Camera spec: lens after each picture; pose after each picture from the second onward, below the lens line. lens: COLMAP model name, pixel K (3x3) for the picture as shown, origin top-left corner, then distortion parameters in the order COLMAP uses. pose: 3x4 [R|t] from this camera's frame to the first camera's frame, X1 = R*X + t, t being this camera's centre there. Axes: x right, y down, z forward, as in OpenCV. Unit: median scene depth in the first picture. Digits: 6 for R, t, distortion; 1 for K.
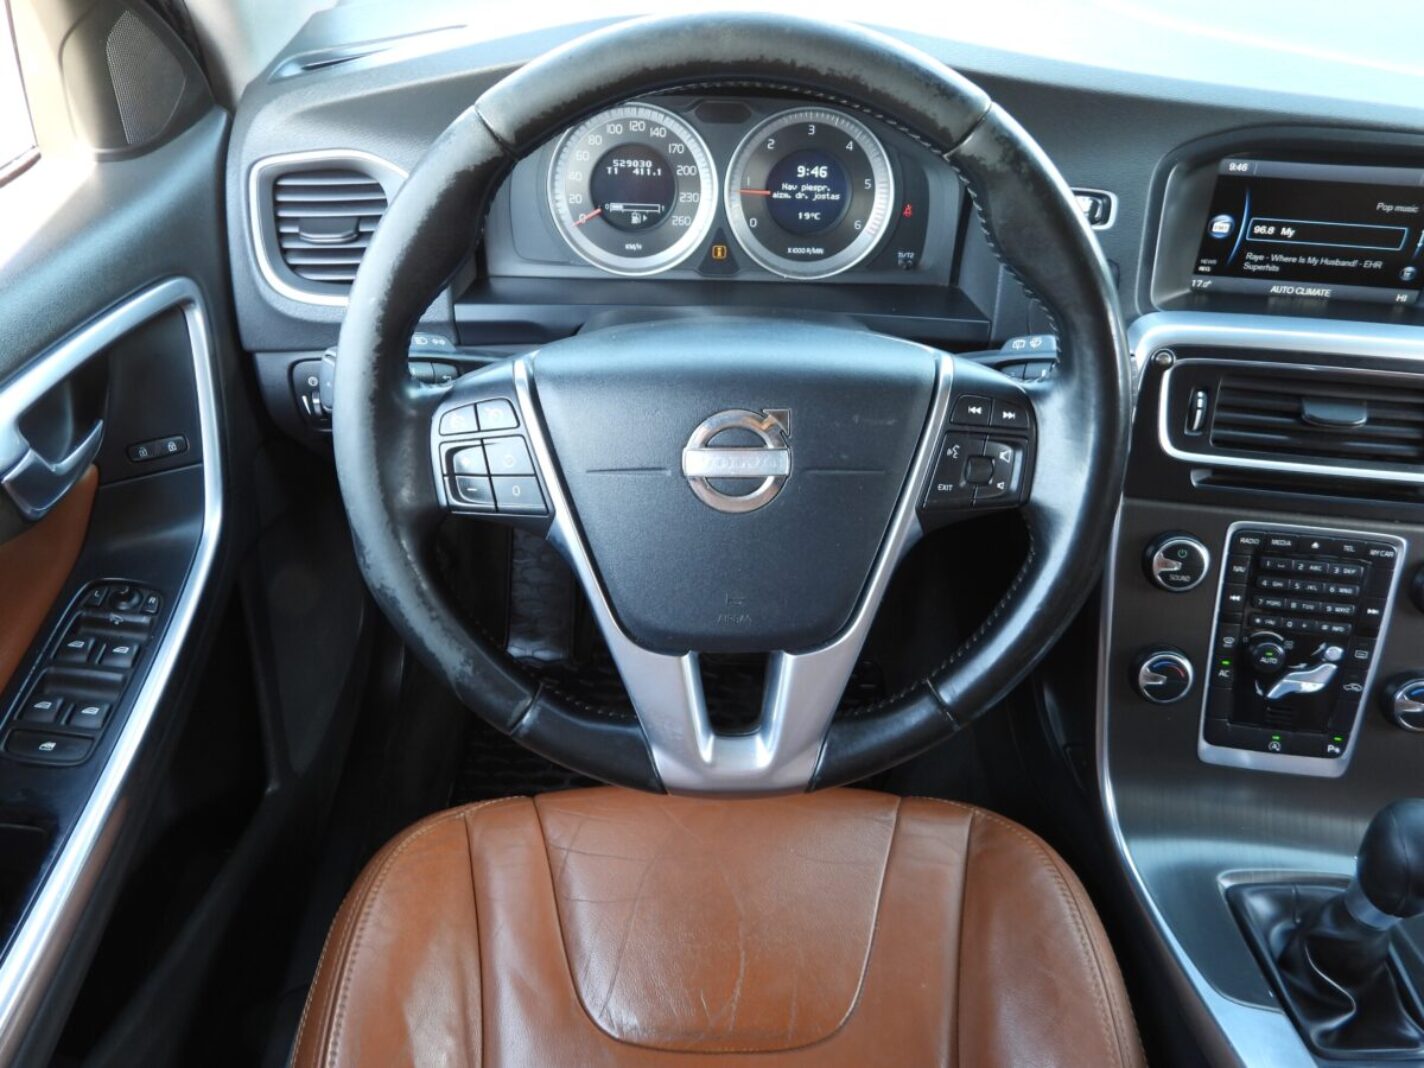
lens RADIAL K [[1104.0, 0, 713.5], [0, 1104.0, 540.5], [0, 0, 1]] dist [-0.011345, 0.008395]
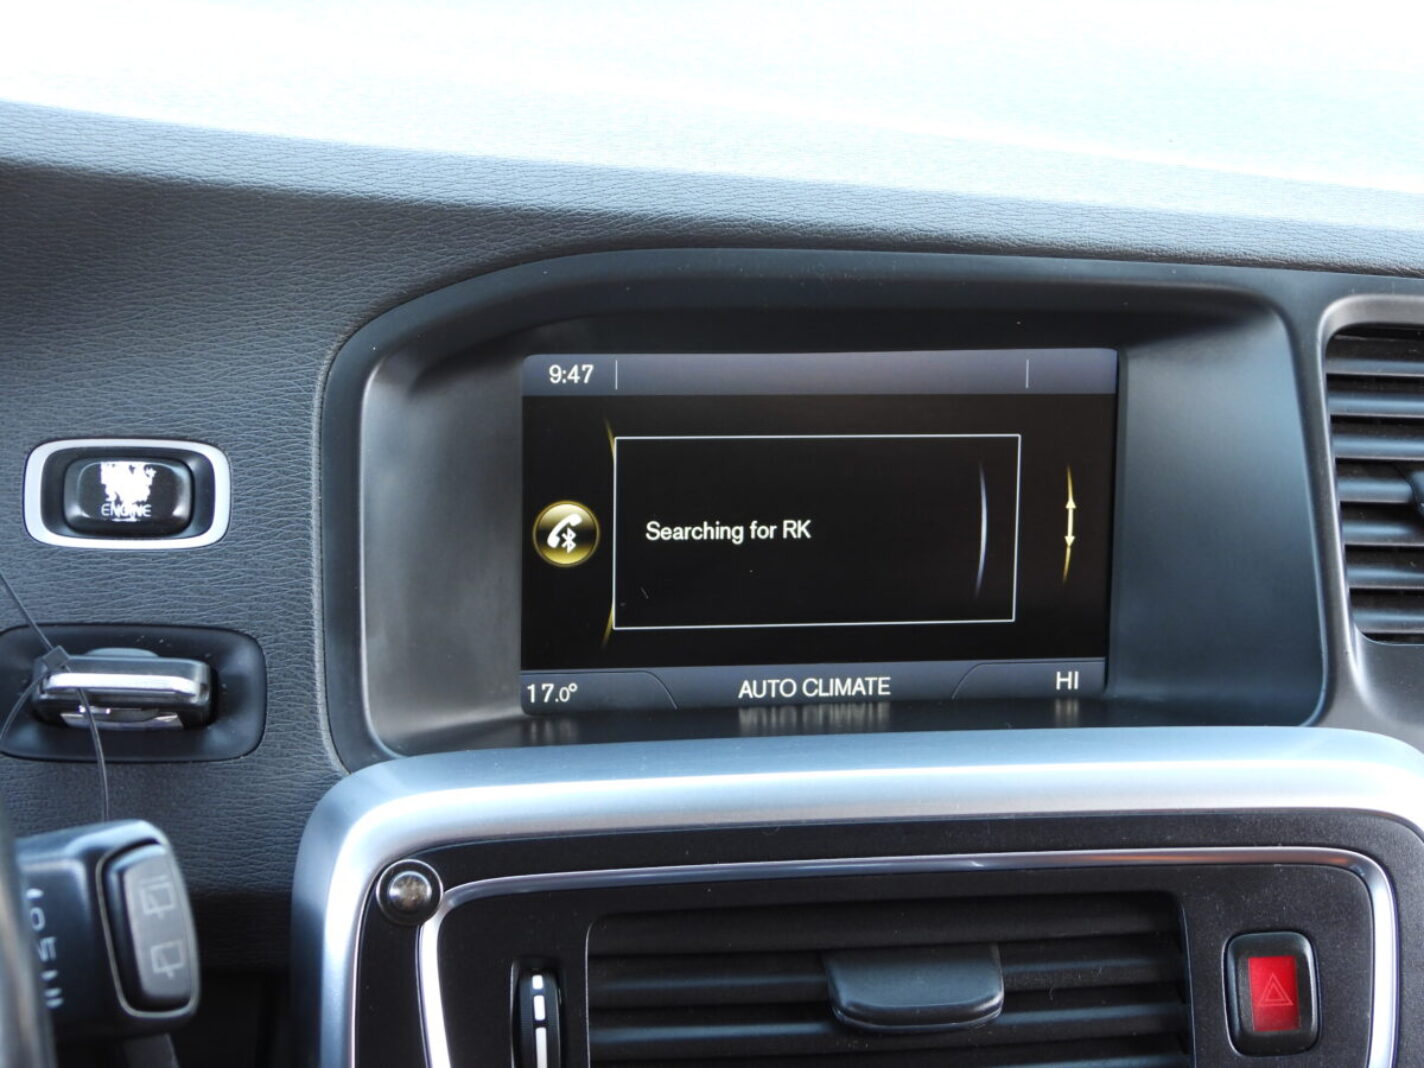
lens RADIAL K [[2736.9, 0, 717.7], [0, 2736.9, 533.1], [0, 0, 1]] dist [-0.046826, 0.000000]
pose [[0.953235, -0.063465, 0.295493, 0.255305], [0.168412, 0.923385, -0.344961, 0.036077], [-0.250960, 0.378593, 0.890890, 0.195252]]
